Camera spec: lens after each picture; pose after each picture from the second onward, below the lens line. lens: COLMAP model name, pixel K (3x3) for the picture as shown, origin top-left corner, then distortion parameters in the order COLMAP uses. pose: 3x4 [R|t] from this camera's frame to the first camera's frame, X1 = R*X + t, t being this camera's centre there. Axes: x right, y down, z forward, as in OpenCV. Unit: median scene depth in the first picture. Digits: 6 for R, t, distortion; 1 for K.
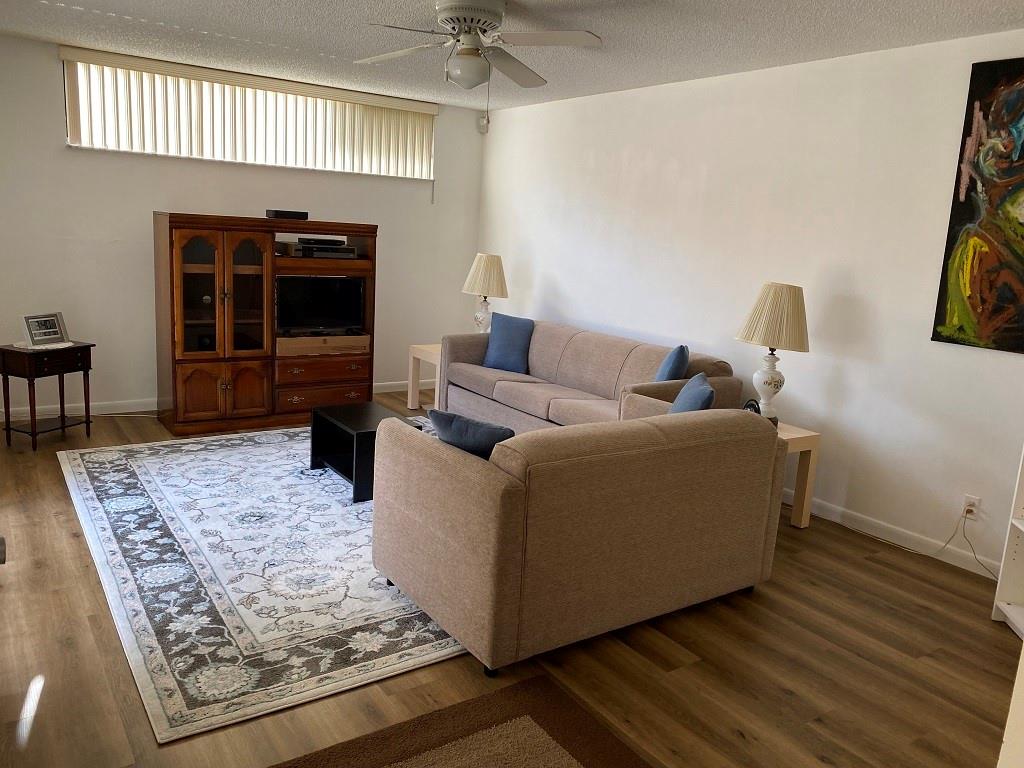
lens RADIAL K [[785.4, 0, 516.4], [0, 785.4, 385.5], [0, 0, 1]] dist [0.012777, -0.005964]
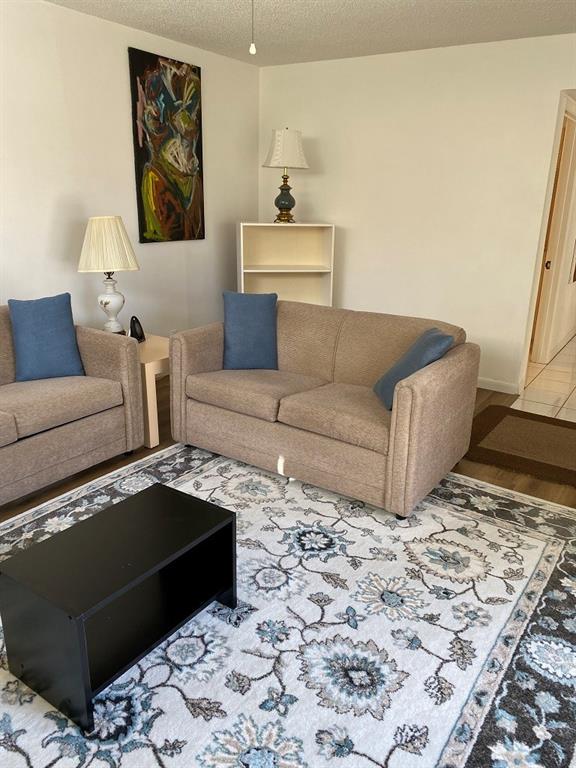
lens RADIAL K [[589.0, 0, 291.2], [0, 589.0, 381.8], [0, 0, 1]] dist [0.012777, -0.005964]
pose [[-0.358525, -0.351651, 0.864755, -0.699506], [0.144901, 0.894147, 0.423679, -0.278616], [-0.922206, 0.277204, -0.269619, 1.205229]]
